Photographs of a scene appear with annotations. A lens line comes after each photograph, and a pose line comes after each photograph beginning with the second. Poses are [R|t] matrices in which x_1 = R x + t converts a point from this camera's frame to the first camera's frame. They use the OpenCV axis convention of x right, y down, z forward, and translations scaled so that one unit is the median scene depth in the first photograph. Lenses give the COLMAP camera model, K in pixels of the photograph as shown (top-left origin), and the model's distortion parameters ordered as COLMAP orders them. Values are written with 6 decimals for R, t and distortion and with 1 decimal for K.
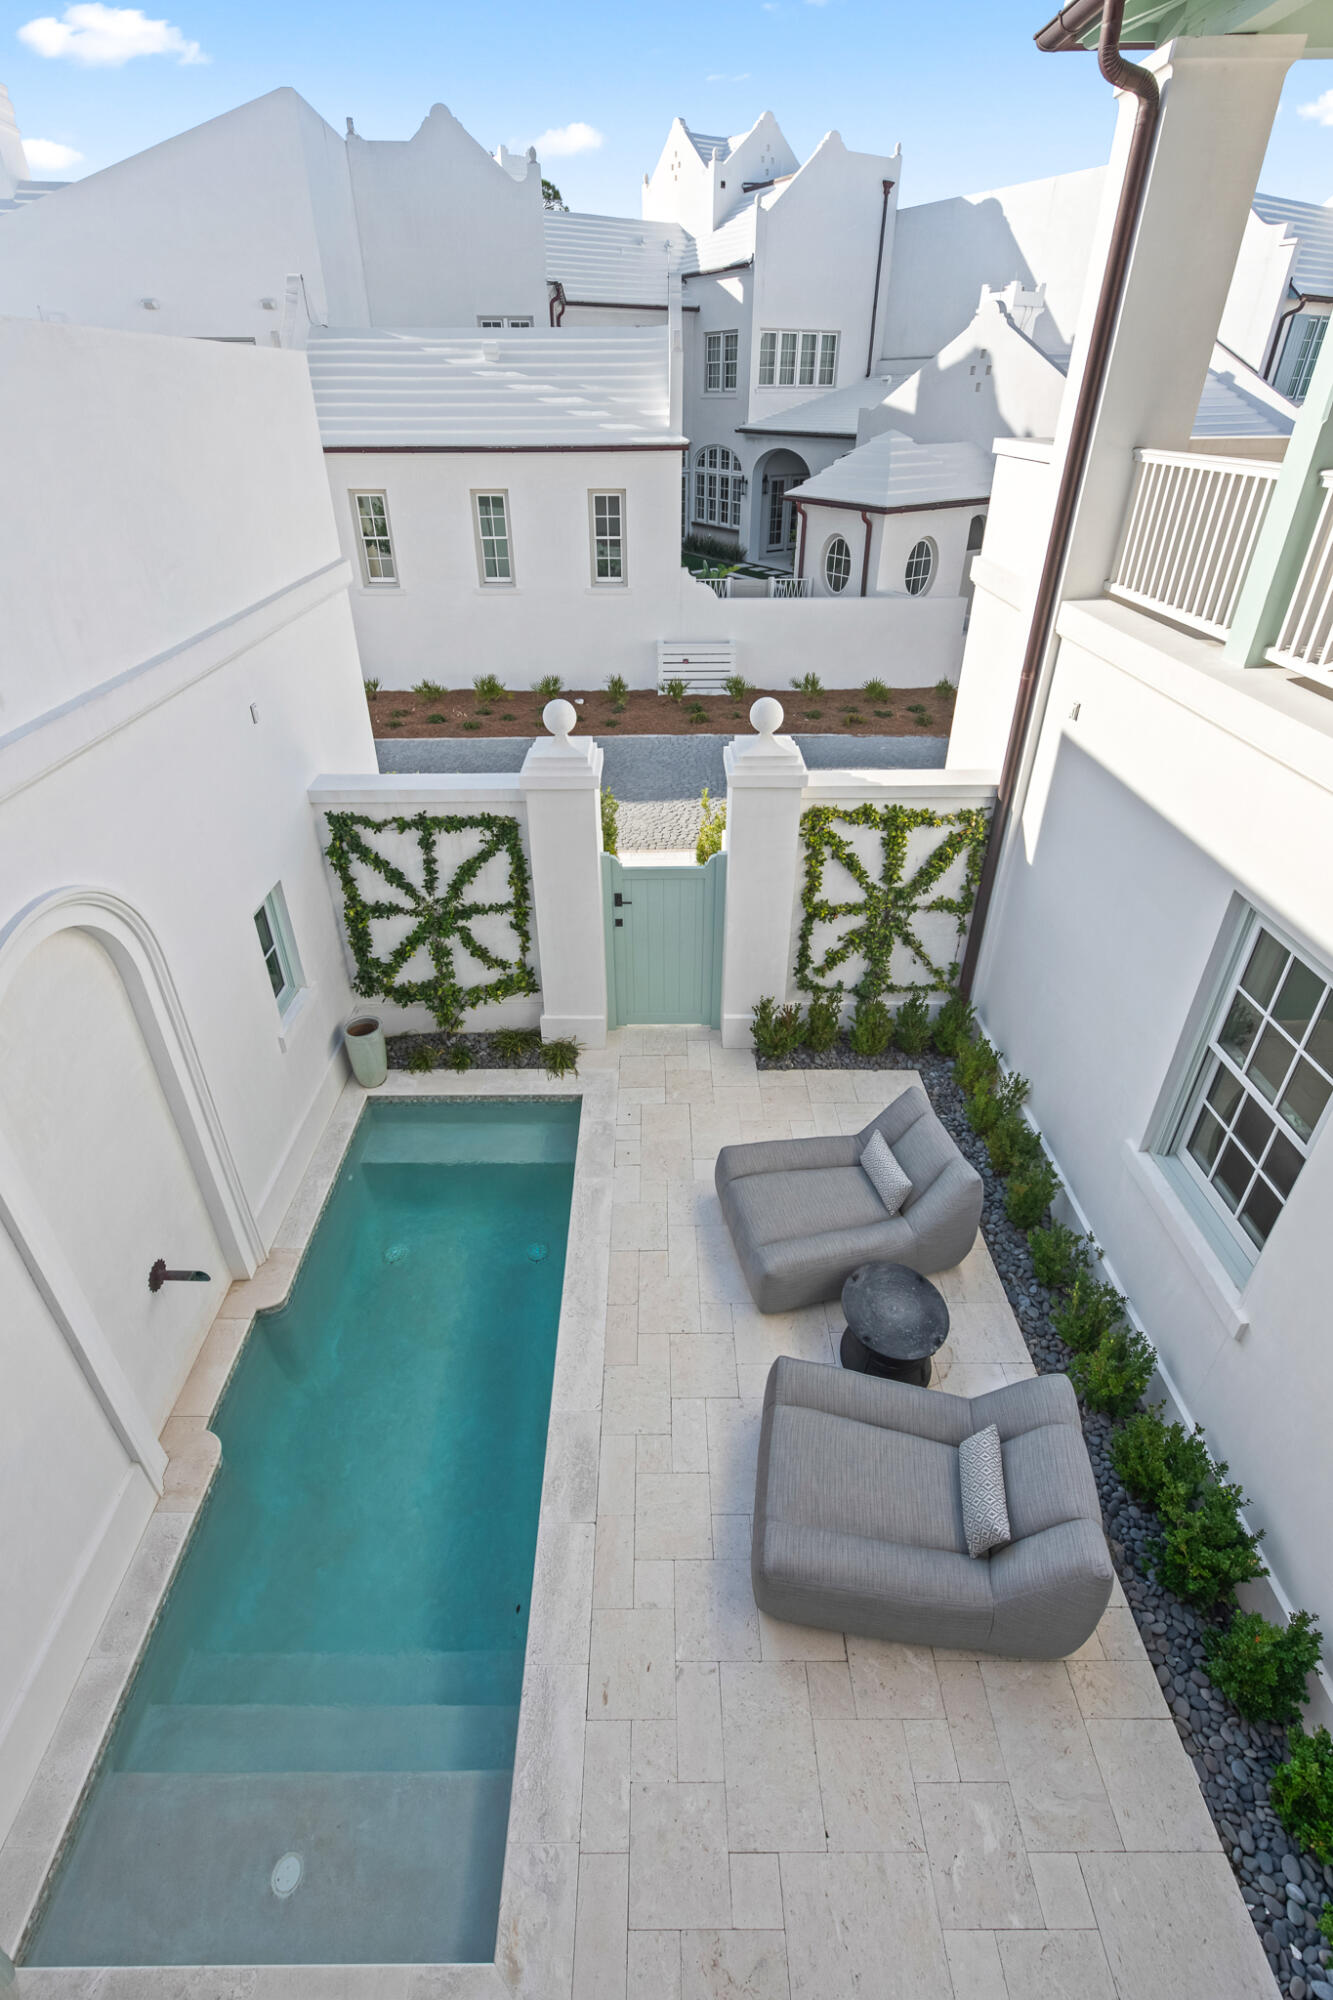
lens RADIAL K [[911.5, 0, 659.1], [0, 911.5, 977.0], [0, 0, 1]] dist [0.002977, -0.000315]
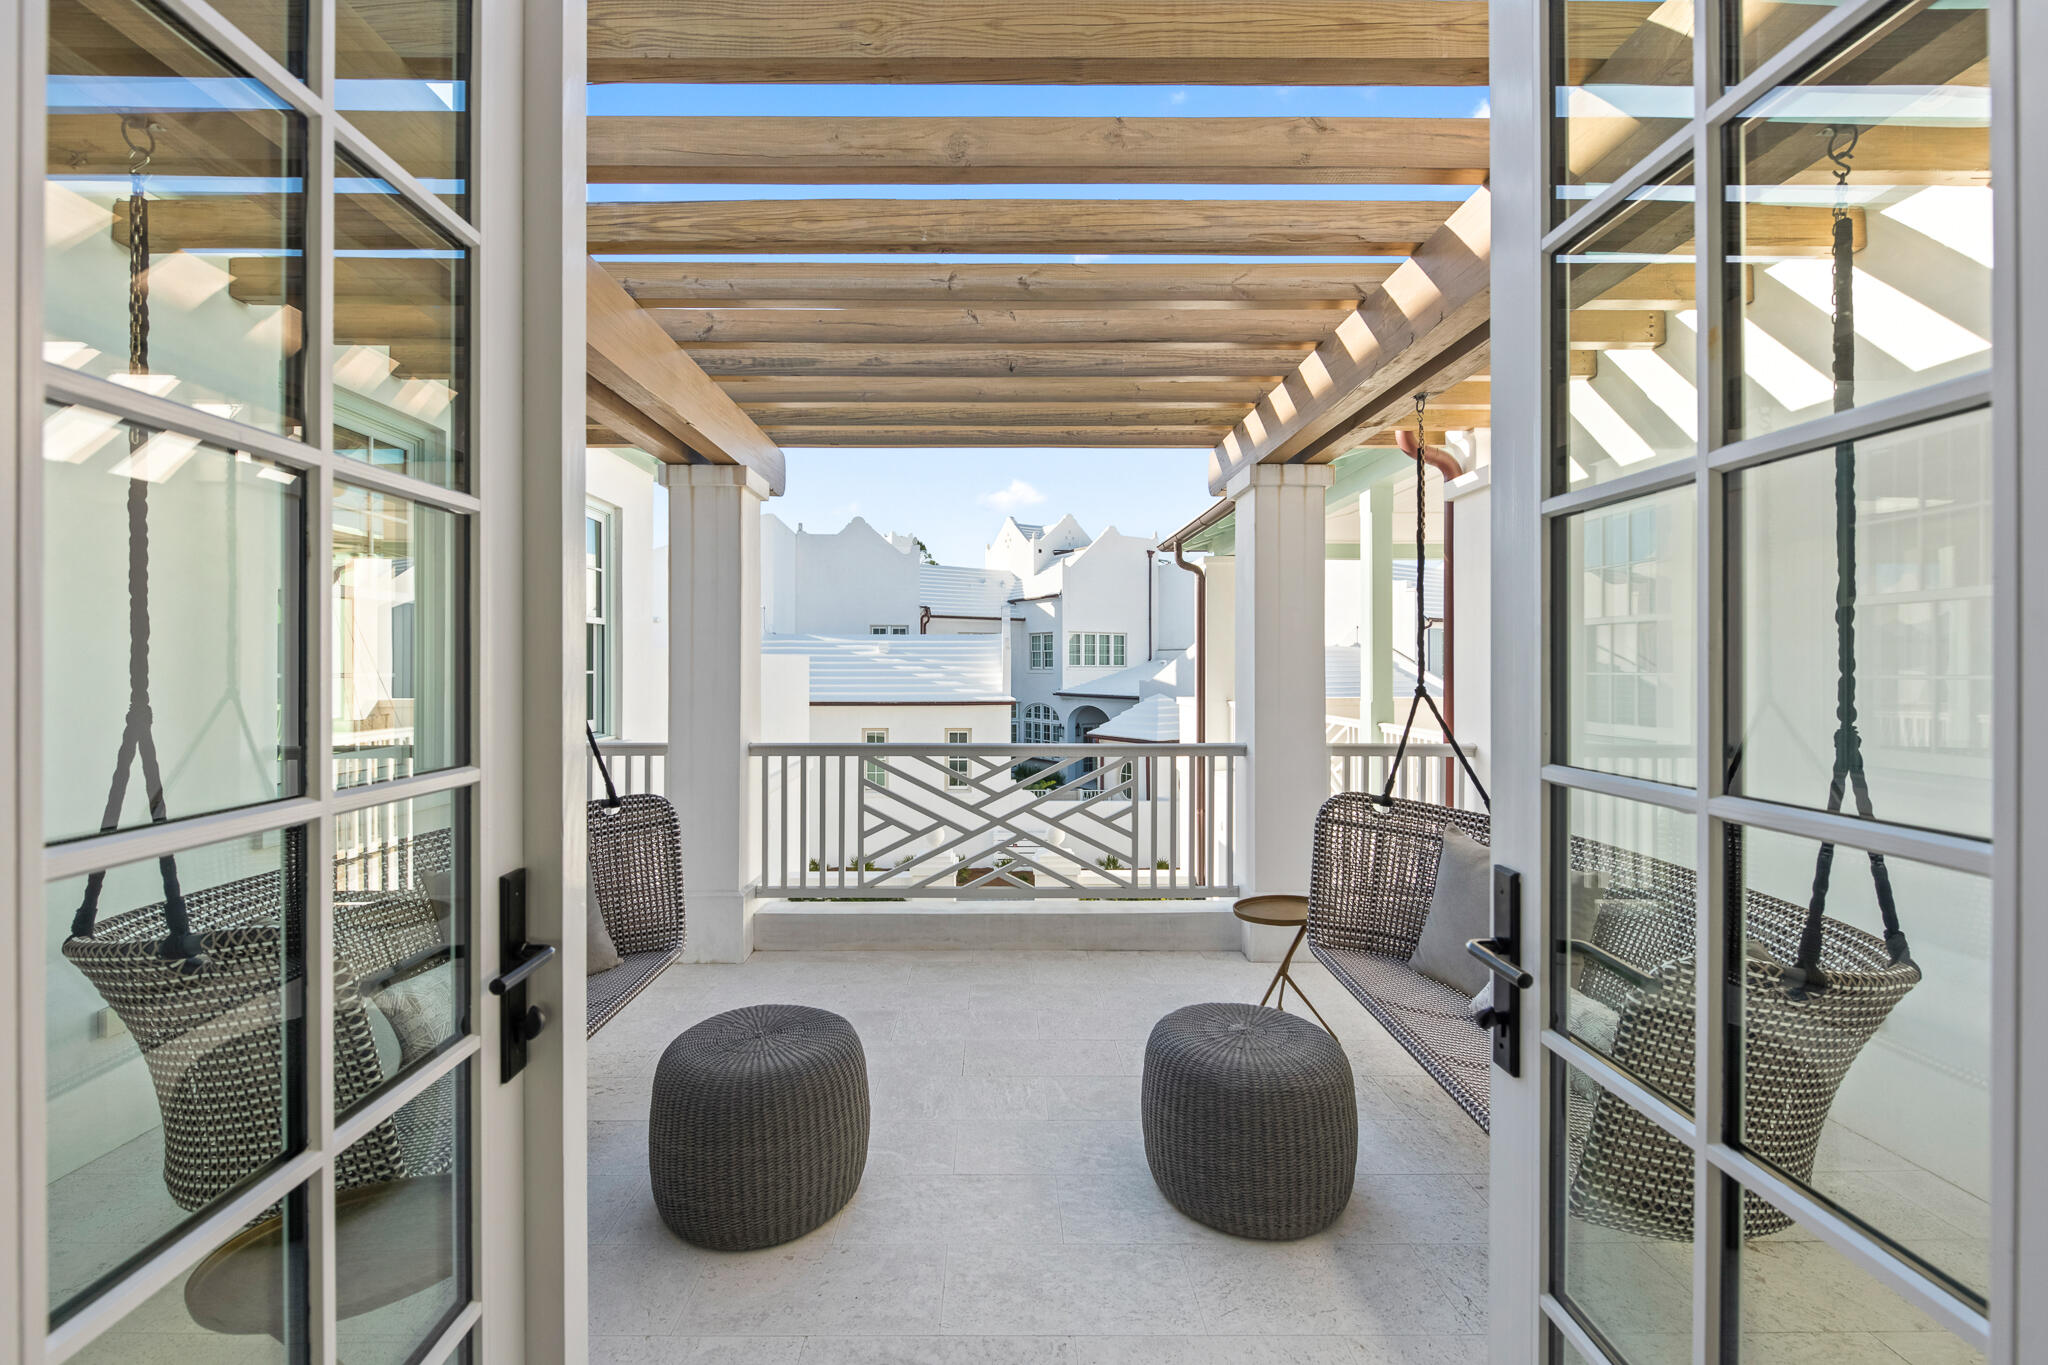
lens RADIAL K [[875.1, 0, 1024.0], [0, 875.1, 682.5], [0, 0, 1]] dist [0.023565, 0.000004]
pose [[0.999499, 0.005554, 0.031166, 0.001433], [0.011636, 0.851124, -0.524836, 0.066459], [-0.029441, 0.524936, 0.850632, -0.109810]]
